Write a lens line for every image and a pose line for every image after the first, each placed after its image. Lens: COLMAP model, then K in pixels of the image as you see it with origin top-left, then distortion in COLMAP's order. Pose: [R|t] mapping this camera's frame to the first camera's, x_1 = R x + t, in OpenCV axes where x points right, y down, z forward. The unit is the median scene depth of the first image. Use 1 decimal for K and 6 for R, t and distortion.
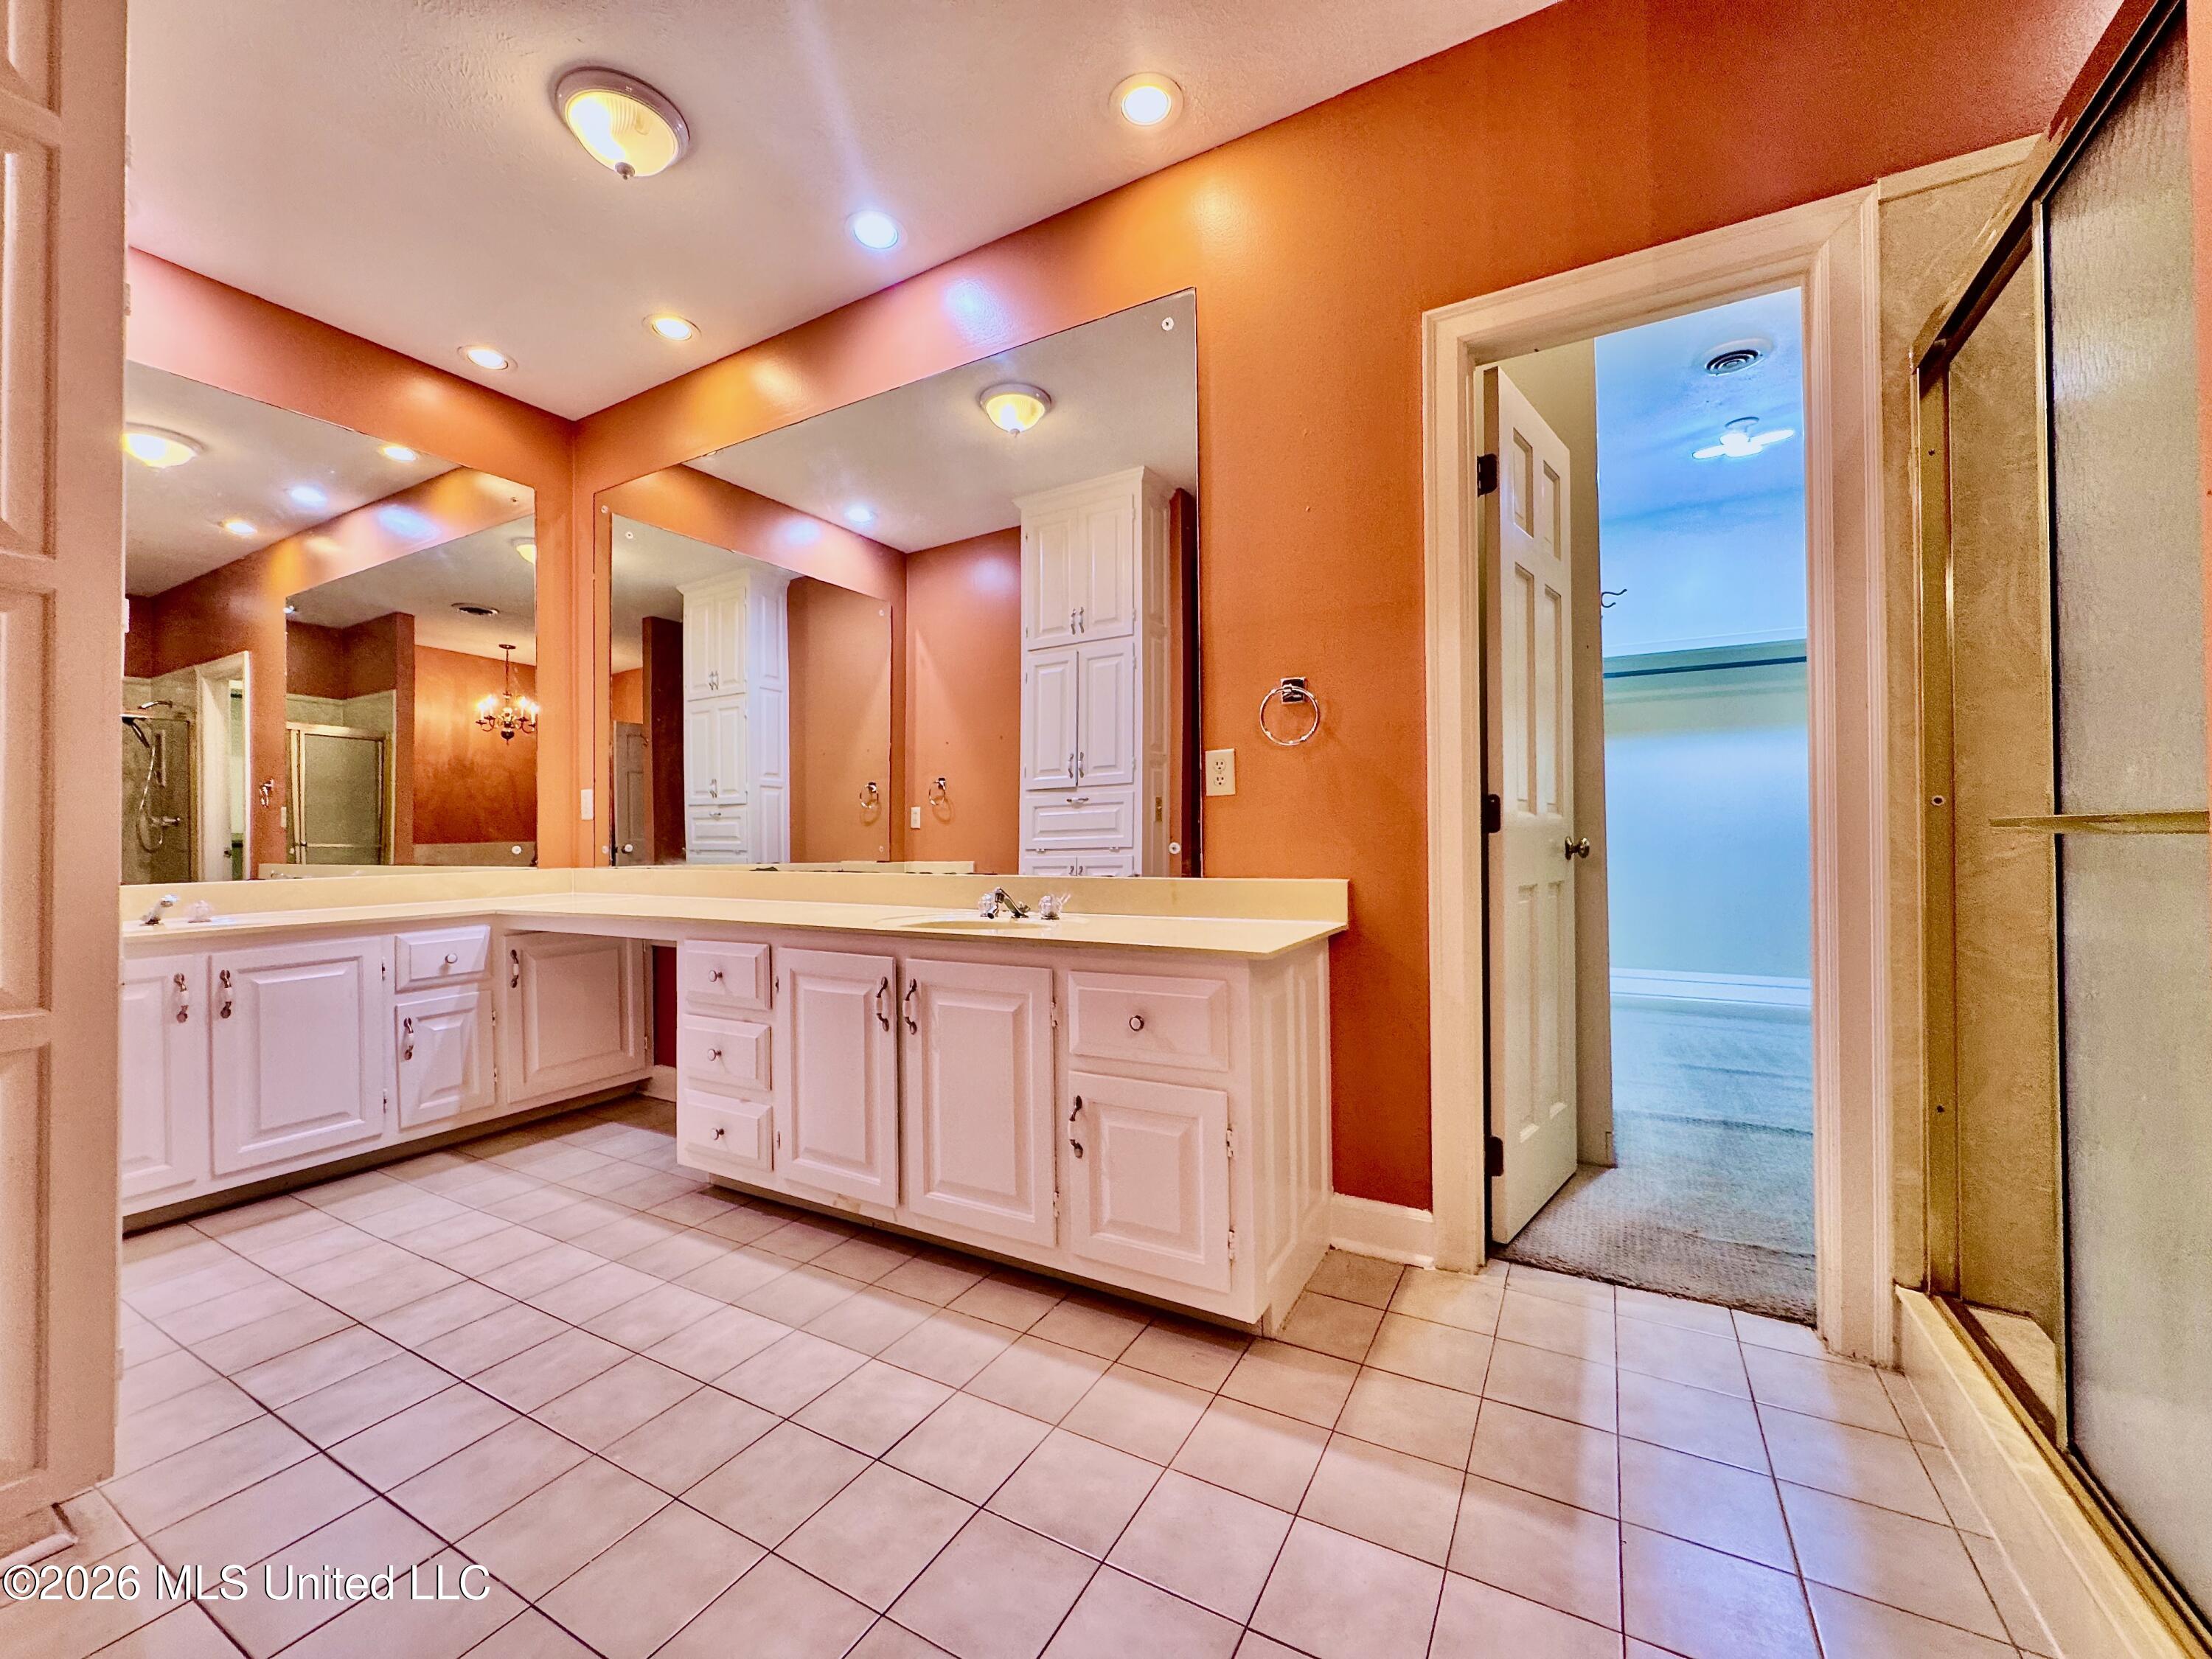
lens RADIAL K [[896.2, 0, 1099.3], [0, 896.2, 827.1], [0, 0, 1]] dist [-0.008551, -0.001258]
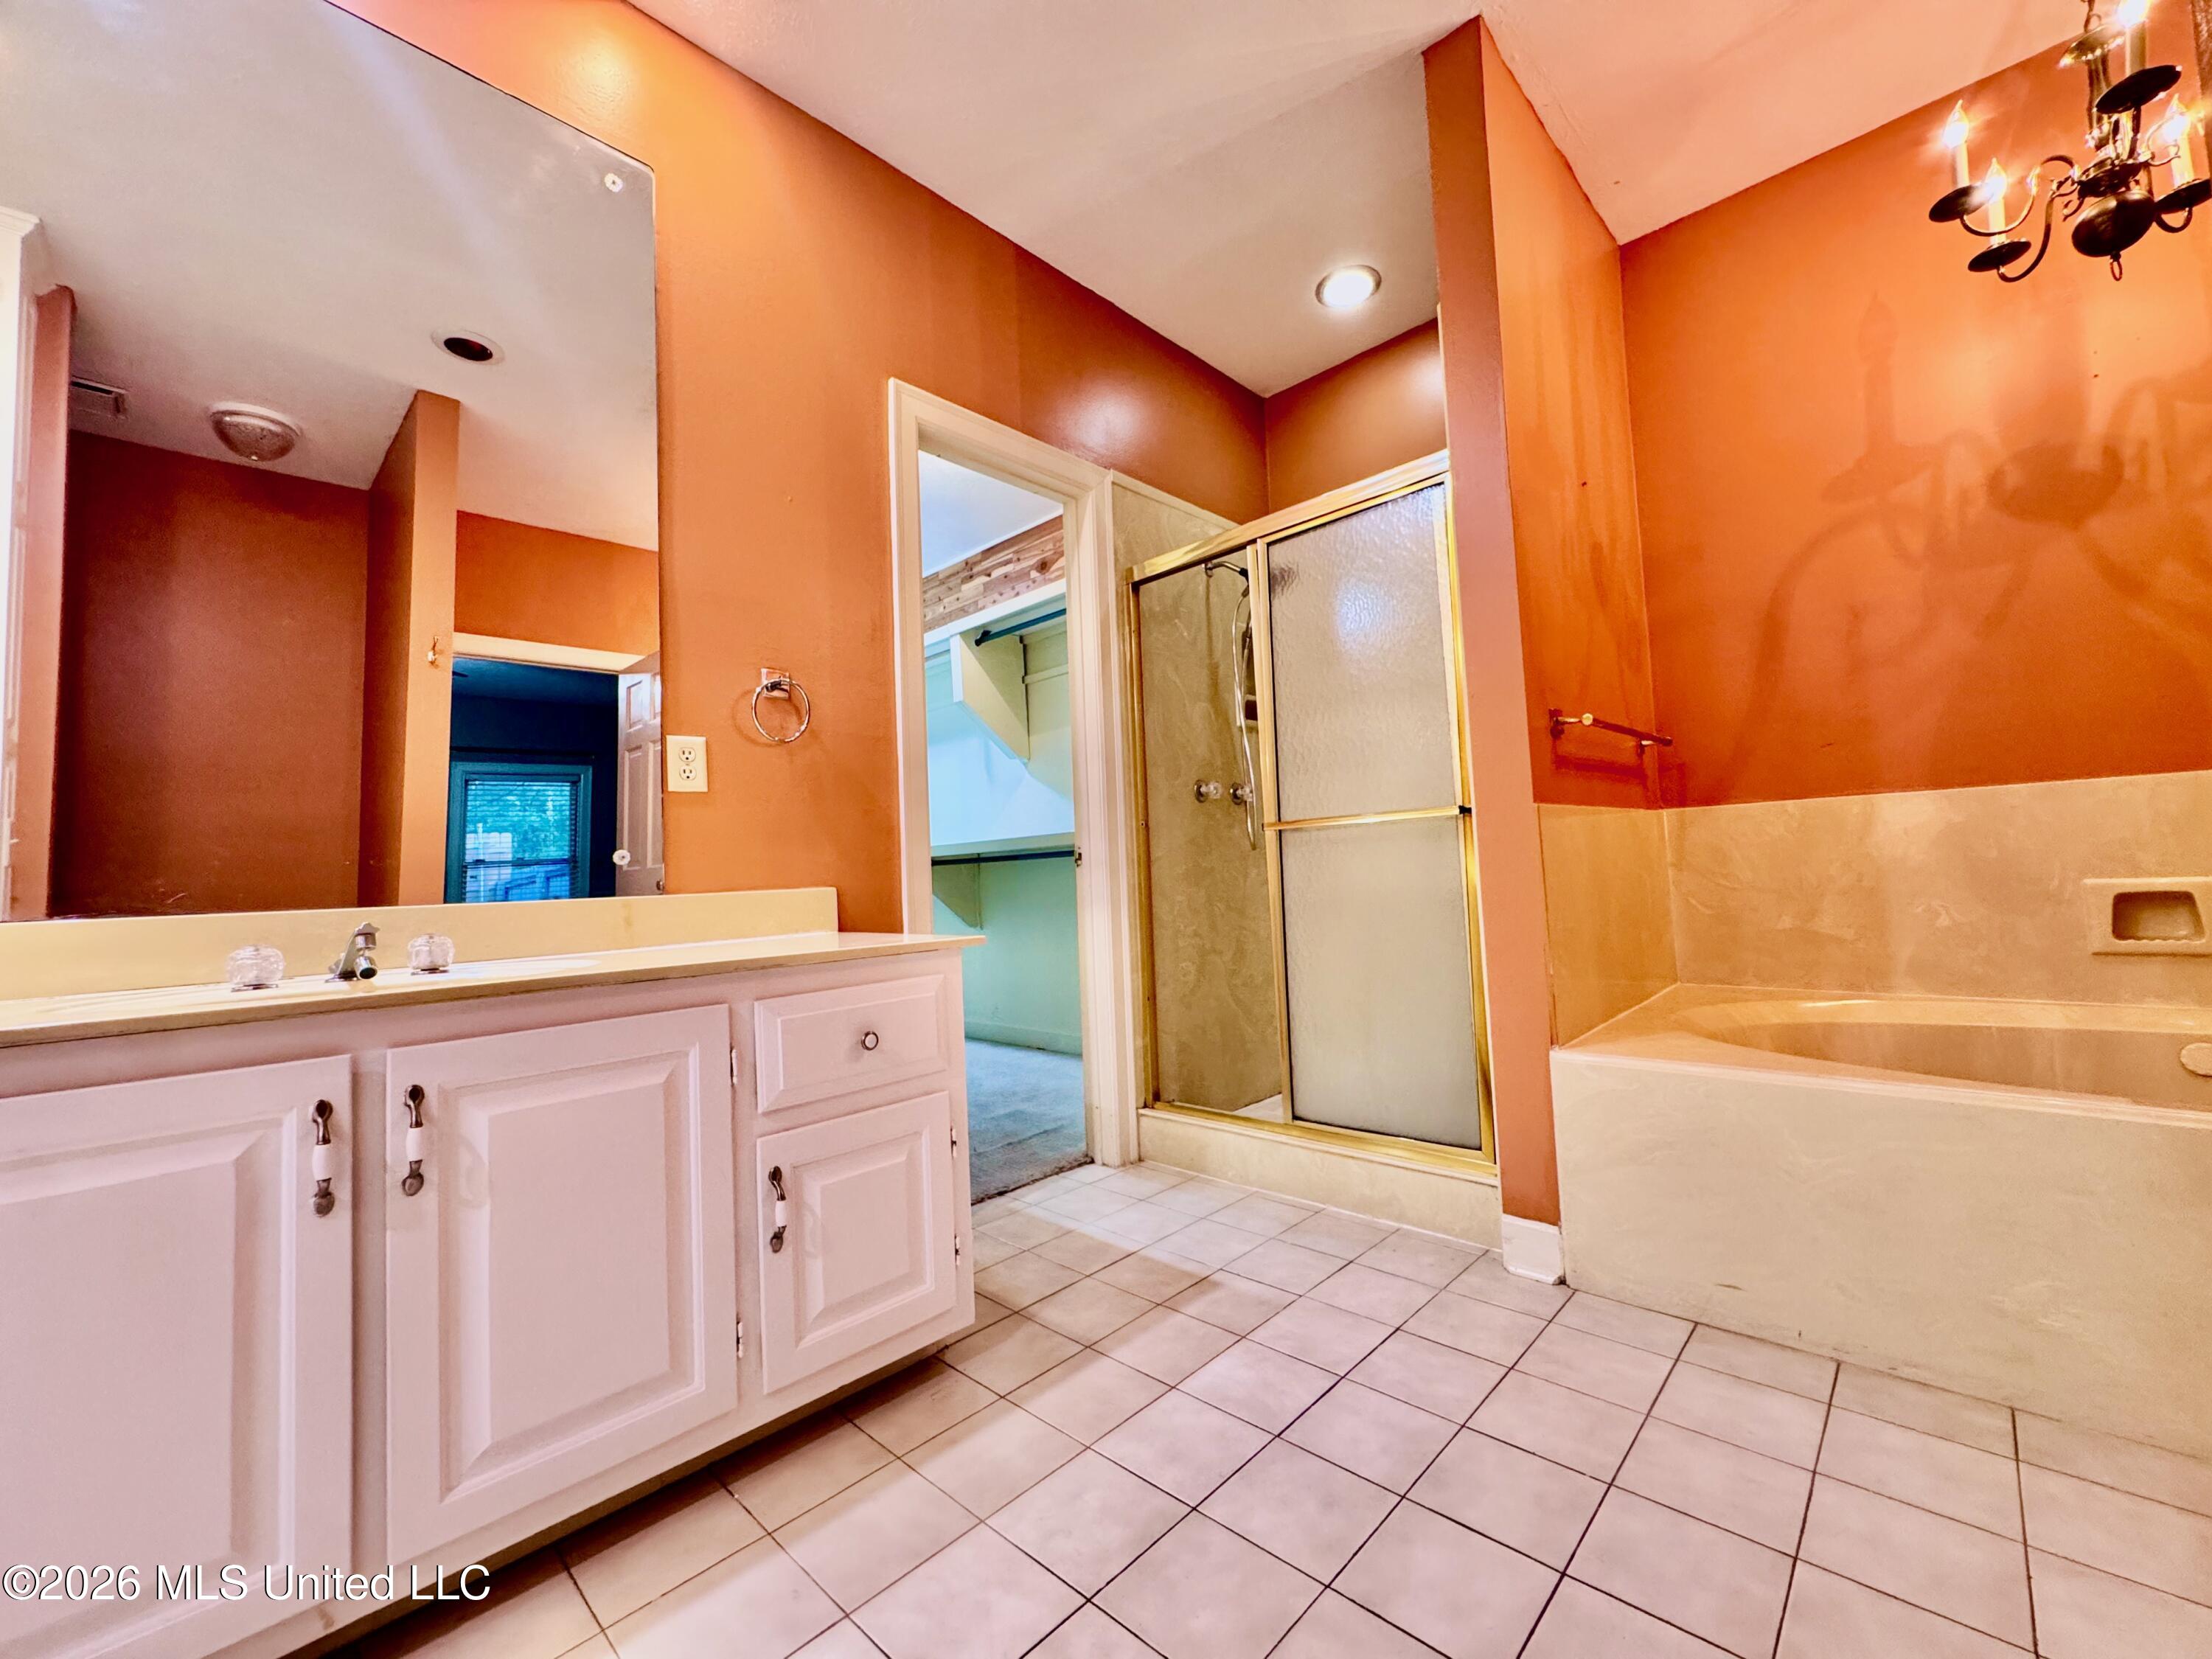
lens RADIAL K [[896.2, 0, 1113.5], [0, 896.2, 827.8], [0, 0, 1]] dist [-0.008551, -0.001258]
pose [[0.237328, 0.052401, 0.970015, -0.696425], [0.032567, 0.997554, -0.061856, 0.074452], [-0.970883, 0.046271, 0.235041, 0.543564]]
